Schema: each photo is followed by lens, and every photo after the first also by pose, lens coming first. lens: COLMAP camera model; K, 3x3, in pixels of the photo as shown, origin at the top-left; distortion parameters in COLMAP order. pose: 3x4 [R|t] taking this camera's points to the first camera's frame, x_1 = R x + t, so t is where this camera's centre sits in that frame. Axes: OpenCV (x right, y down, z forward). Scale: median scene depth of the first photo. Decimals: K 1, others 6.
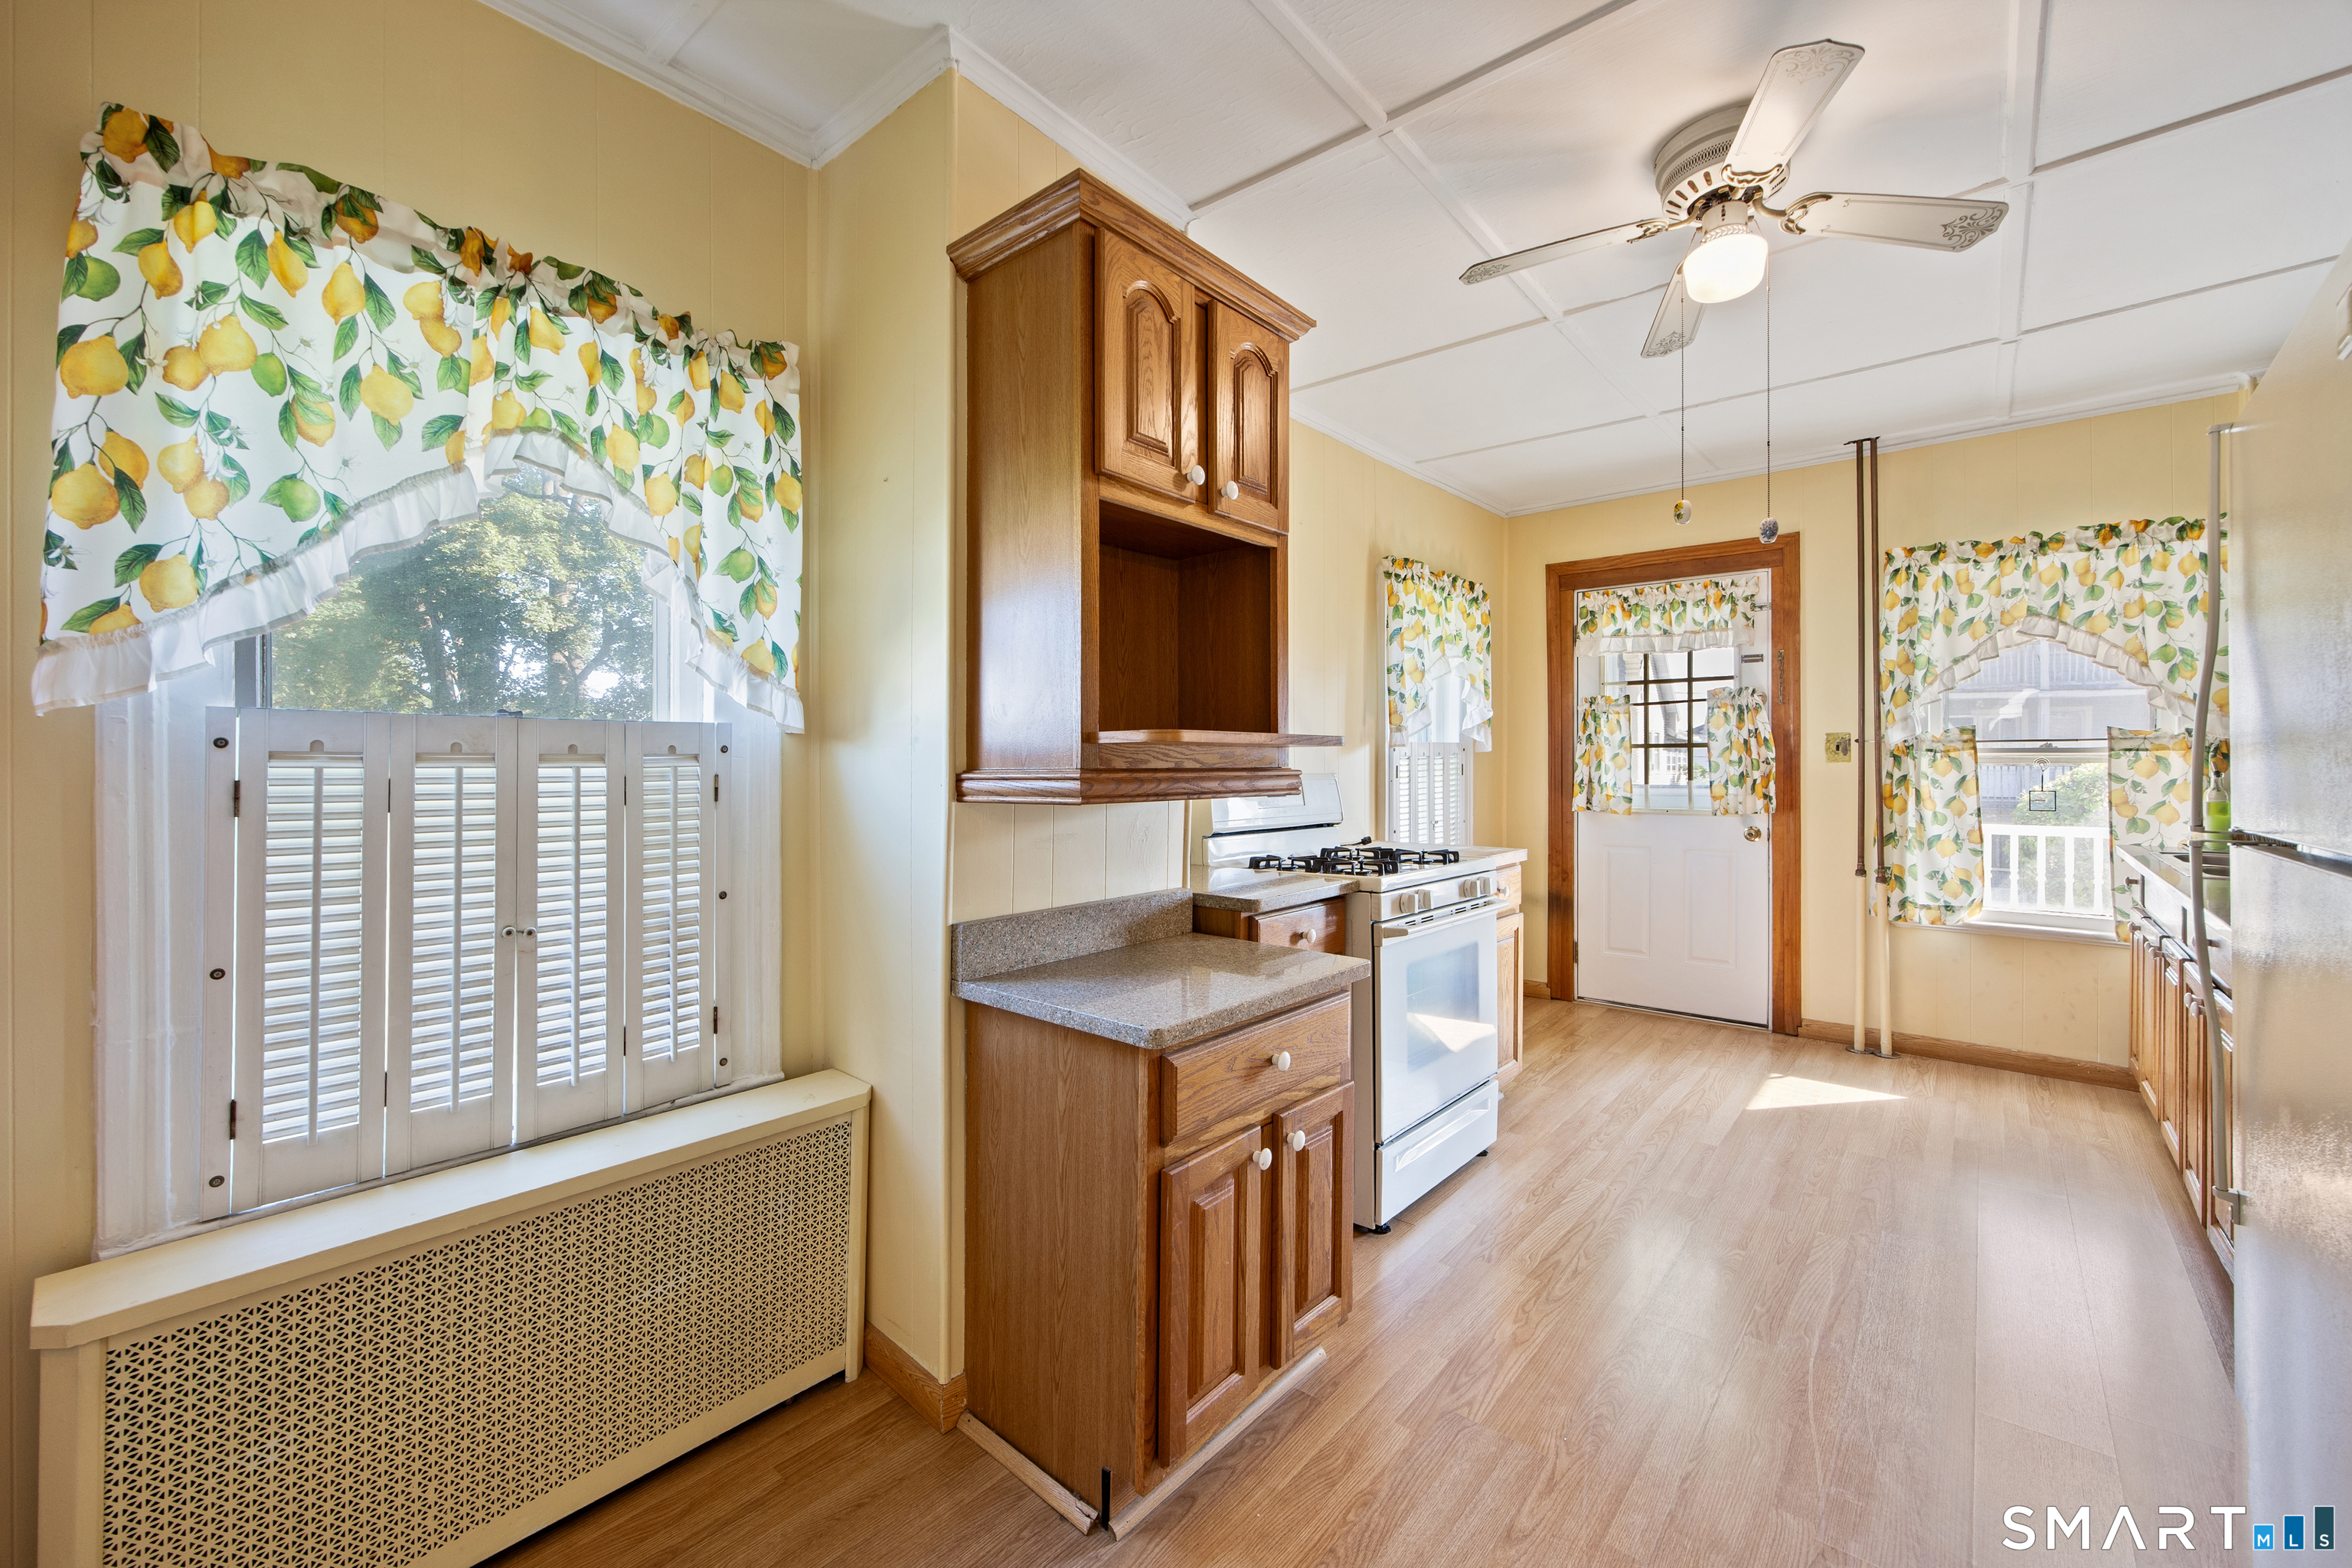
lens RADIAL K [[935.0, 0, 1154.8], [0, 935.0, 755.9], [0, 0, 1]] dist [-0.003580, 0.000012]
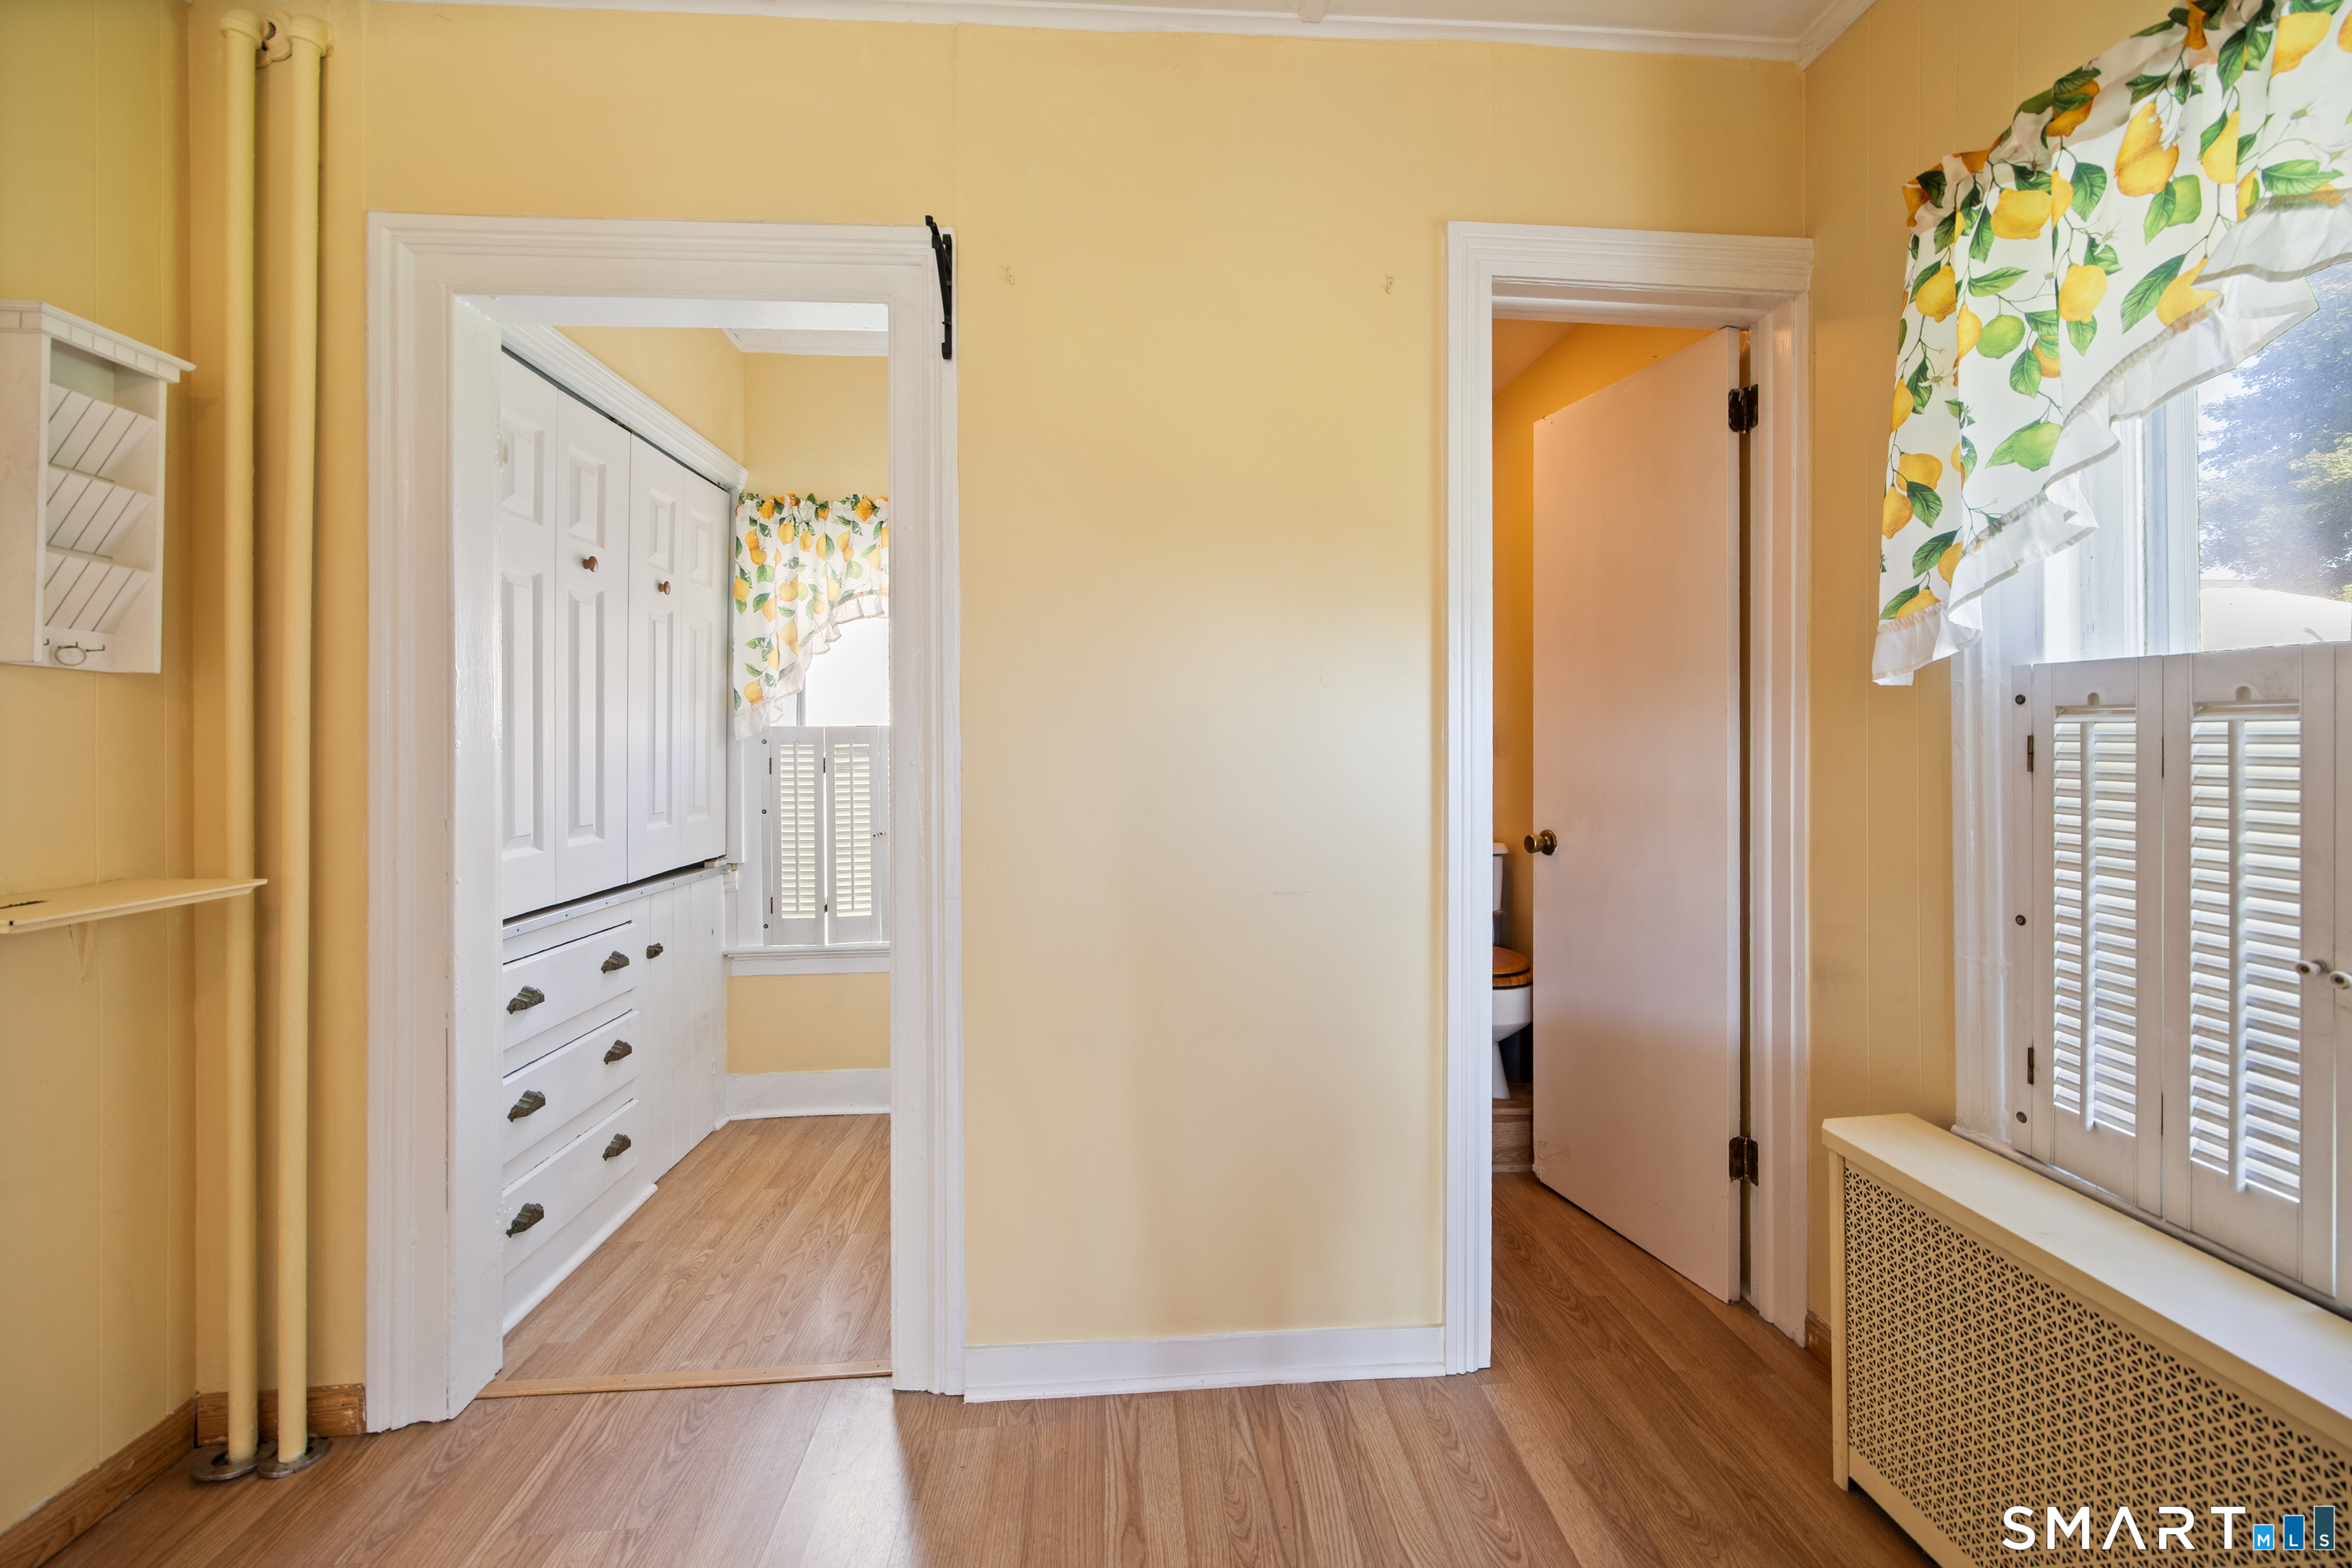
lens RADIAL K [[935.0, 0, 1183.3], [0, 935.0, 723.3], [0, 0, 1]] dist [-0.003580, 0.000012]
pose [[-0.693785, -0.001959, -0.720179, 0.290054], [0.015580, 0.999721, -0.017728, 0.012072], [0.720013, -0.023519, -0.693561, 0.761375]]
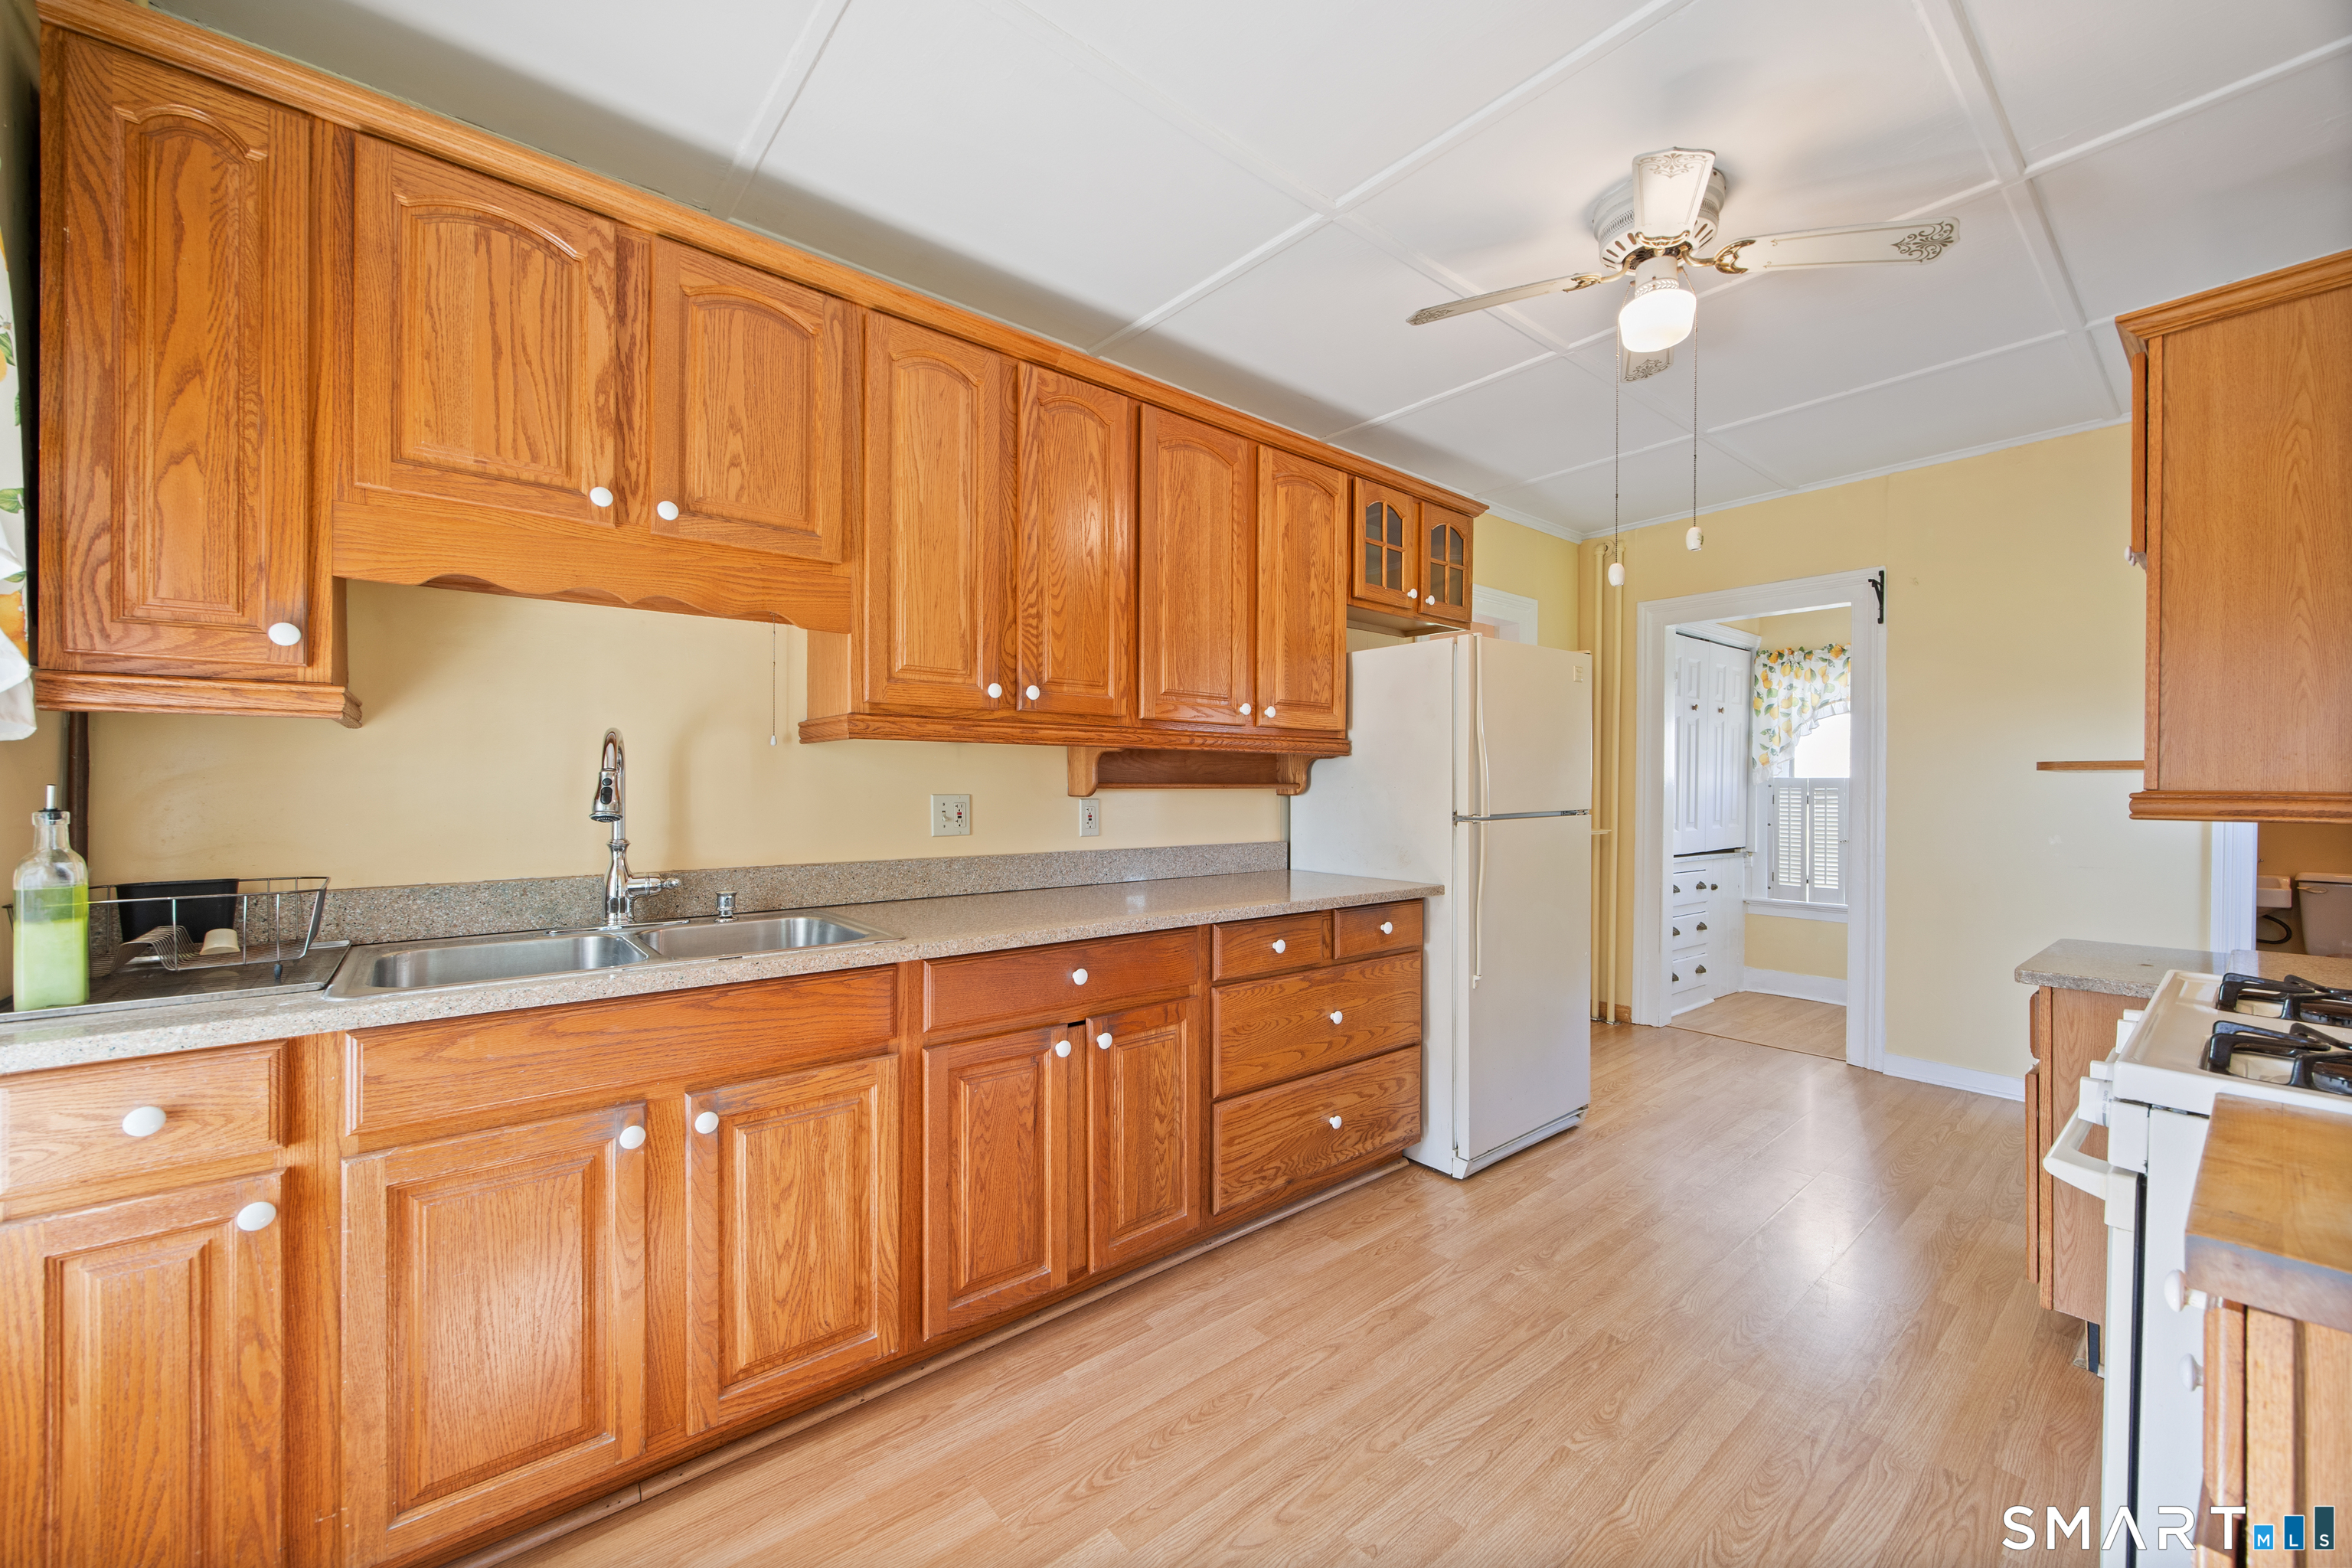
lens RADIAL K [[923.0, 0, 1171.2], [0, 923.0, 790.9], [0, 0, 1]] dist [-0.002174, 0.000411]
pose [[-0.991150, -0.007092, 0.132558, 1.132119], [-0.007274, 0.999973, -0.000888, 0.034870], [-0.132548, -0.001844, -0.991175, 2.280636]]
